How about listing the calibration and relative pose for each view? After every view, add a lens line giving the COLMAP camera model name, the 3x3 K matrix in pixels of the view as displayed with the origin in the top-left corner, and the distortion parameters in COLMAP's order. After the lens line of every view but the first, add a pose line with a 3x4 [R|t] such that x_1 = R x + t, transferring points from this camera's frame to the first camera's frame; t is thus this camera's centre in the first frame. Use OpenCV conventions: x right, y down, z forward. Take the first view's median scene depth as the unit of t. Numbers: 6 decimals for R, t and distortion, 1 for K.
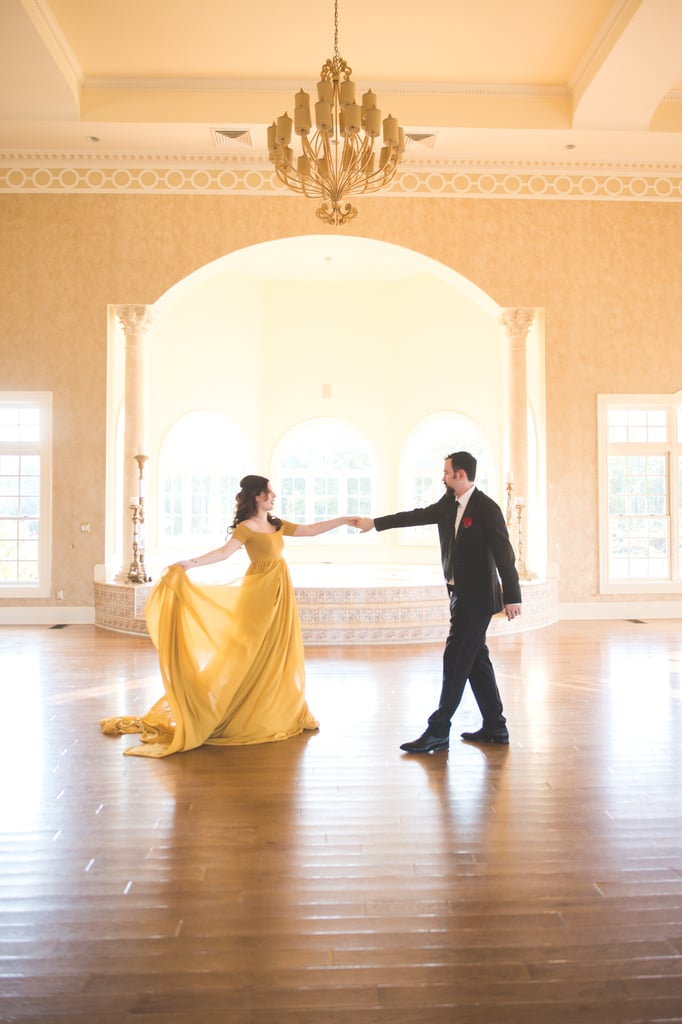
lens RADIAL K [[971.4, 0, 359.6], [0, 971.4, 482.4], [0, 0, 1]] dist [-0.003160, -0.009215]
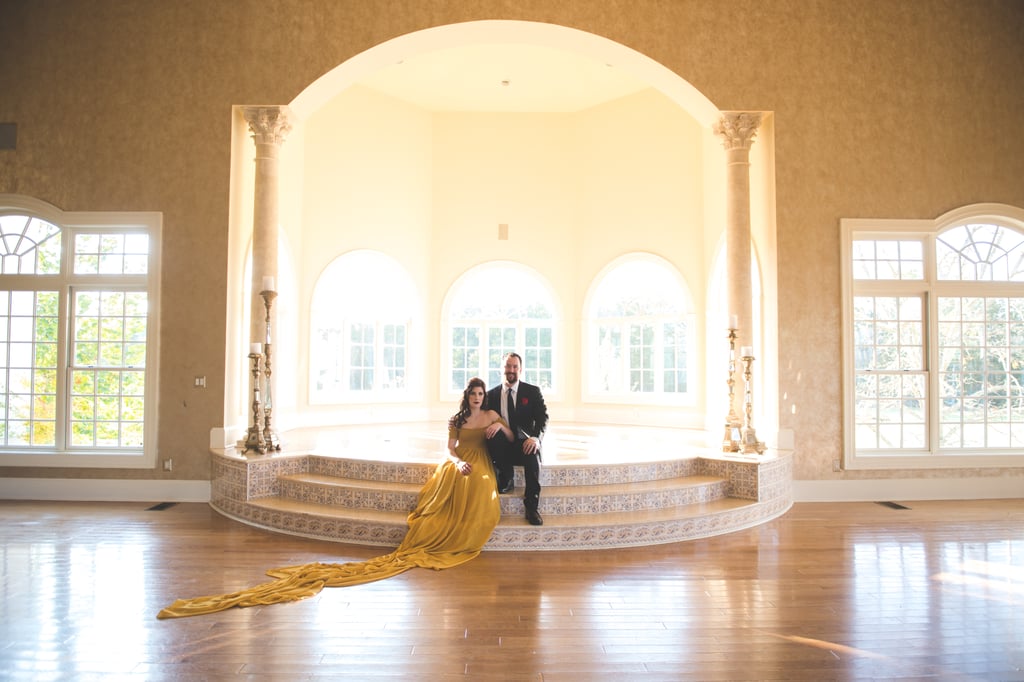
lens RADIAL K [[778.4, 0, 508.7], [0, 778.4, 323.5], [0, 0, 1]] dist [-0.057305, -0.000887]
pose [[0.999567, 0.005099, -0.028995, -0.009782], [-0.005839, 0.999658, -0.025486, 0.013416], [0.028855, 0.025644, 0.999255, 0.369186]]
